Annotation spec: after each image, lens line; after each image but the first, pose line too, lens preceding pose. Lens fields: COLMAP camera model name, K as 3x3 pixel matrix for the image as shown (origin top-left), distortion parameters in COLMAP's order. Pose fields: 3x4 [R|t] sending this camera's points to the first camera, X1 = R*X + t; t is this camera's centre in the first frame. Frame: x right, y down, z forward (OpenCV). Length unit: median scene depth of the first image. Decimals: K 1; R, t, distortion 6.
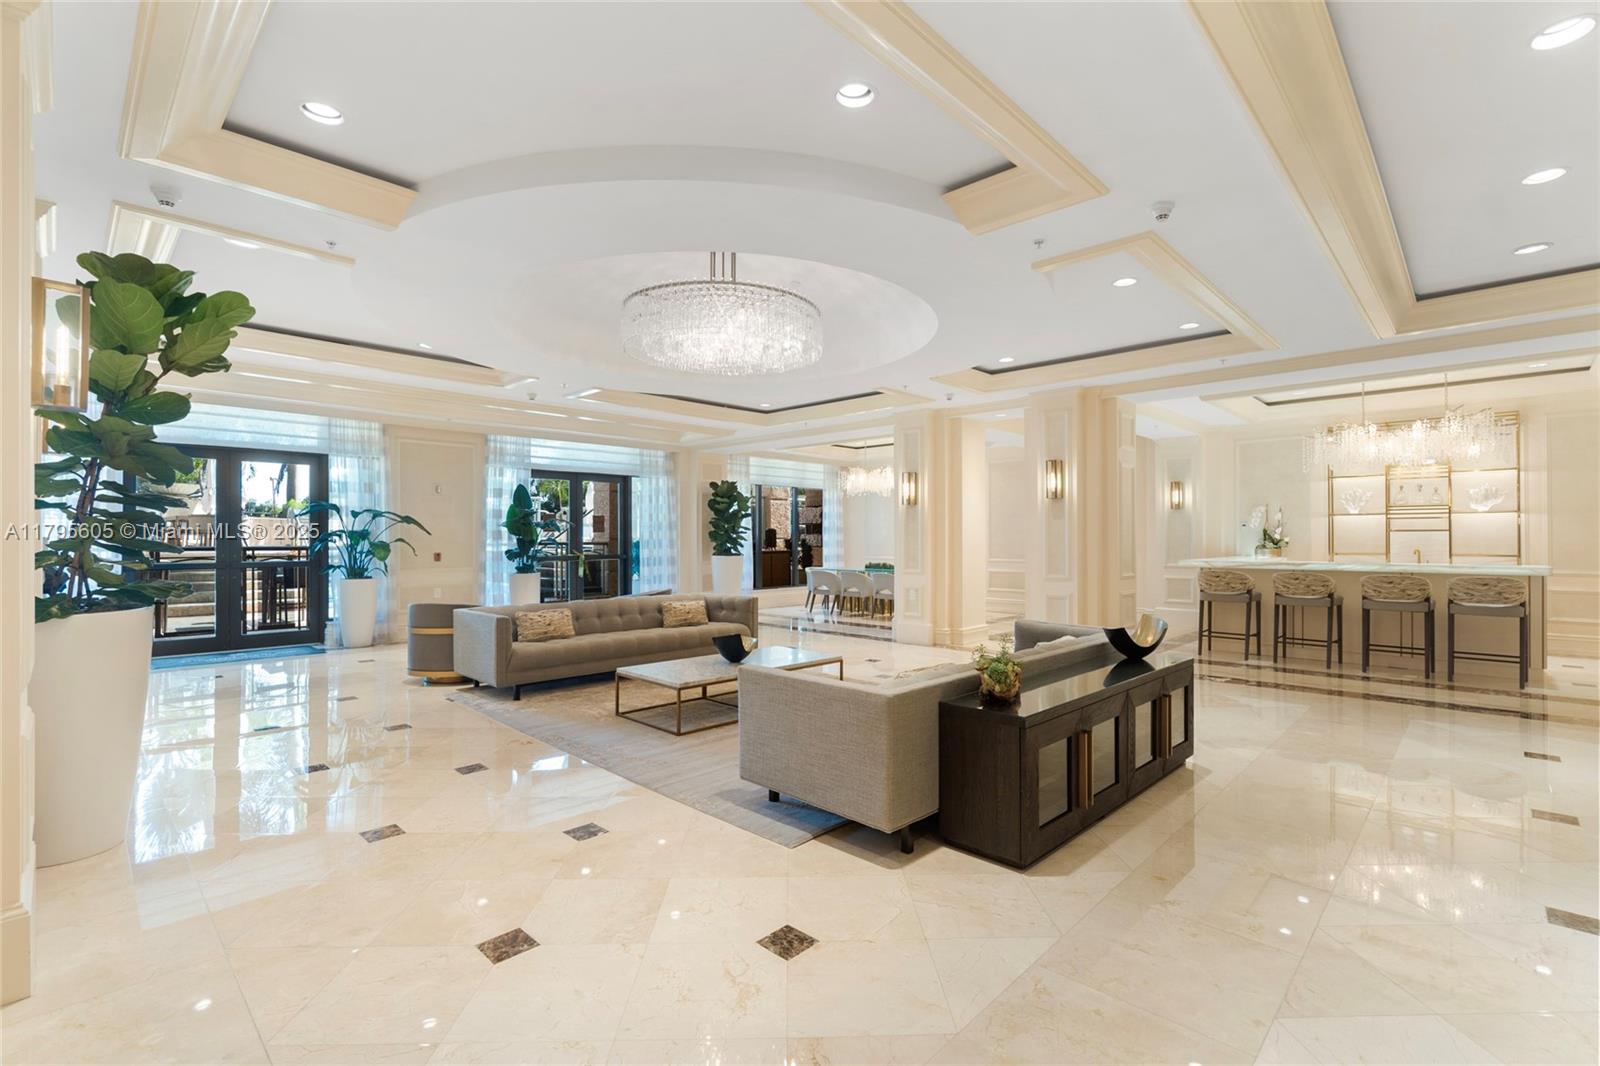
lens RADIAL K [[723.6, 0, 800.9], [0, 723.6, 533.8], [0, 0, 1]] dist [-0.005182, 0.002475]
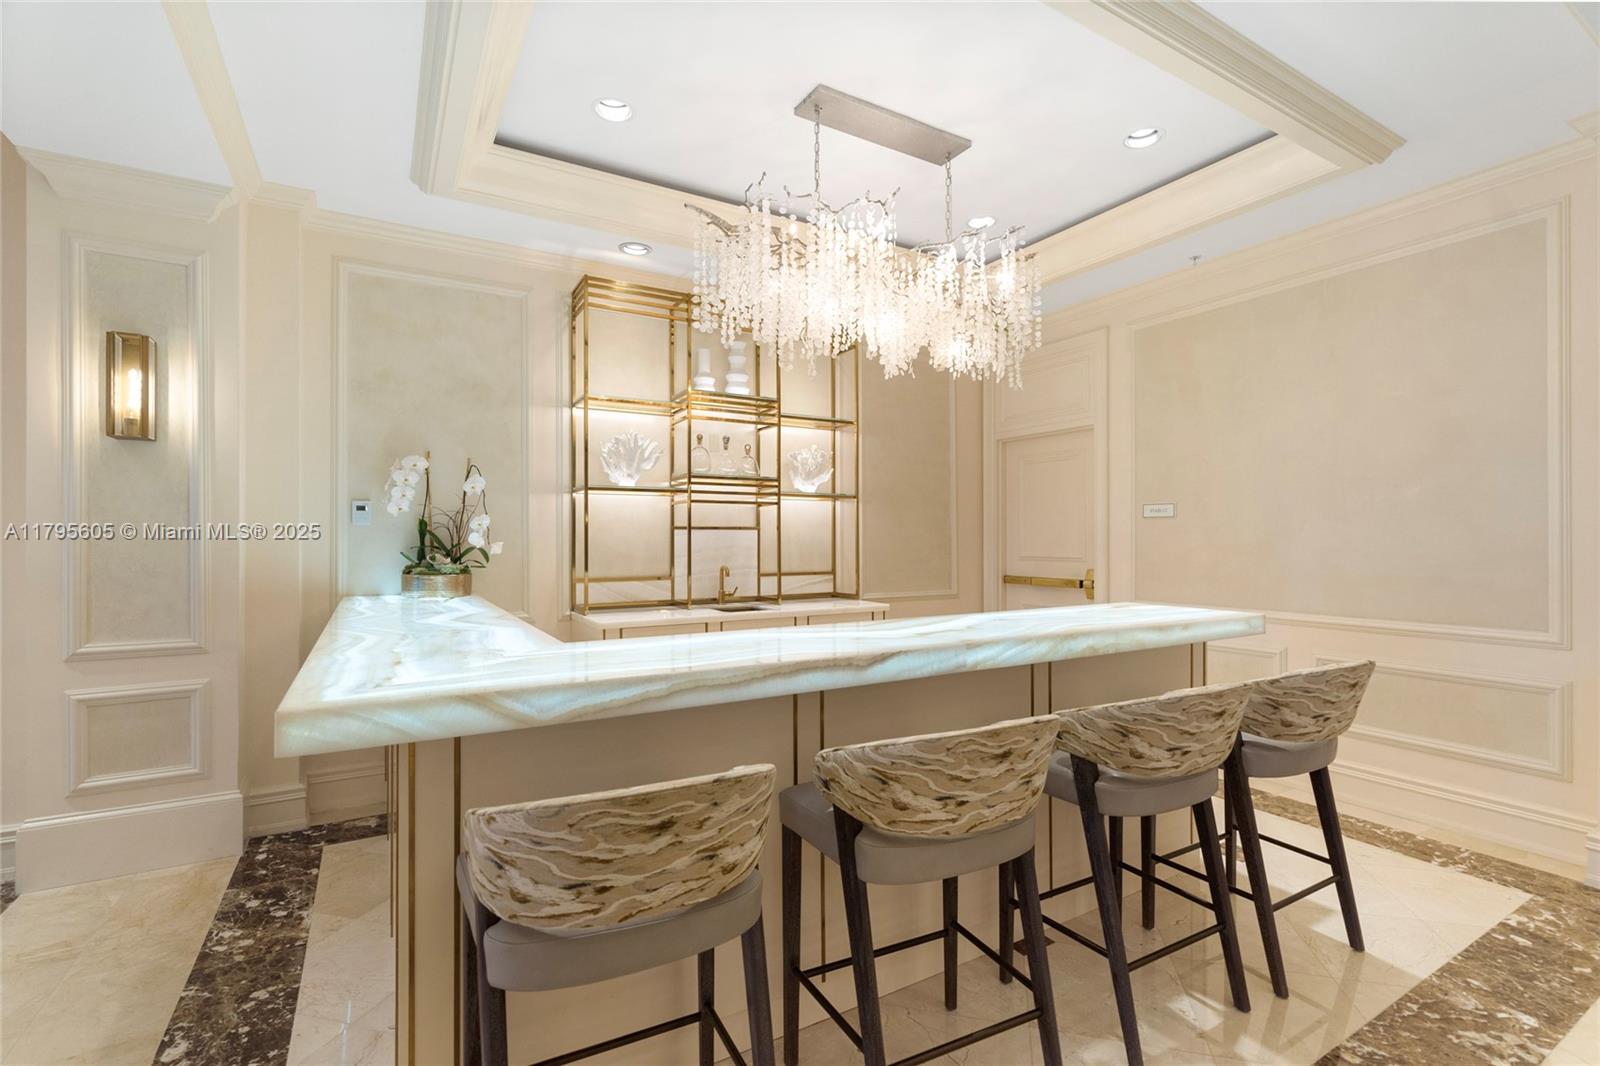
lens RADIAL K [[723.6, 0, 804.6], [0, 723.6, 536.2], [0, 0, 1]] dist [-0.005182, 0.002475]
pose [[0.266659, -0.000065, 0.963791, 0.276160], [-0.007116, 0.999973, 0.002037, -0.000291], [-0.963765, -0.007401, 0.266652, 0.578505]]
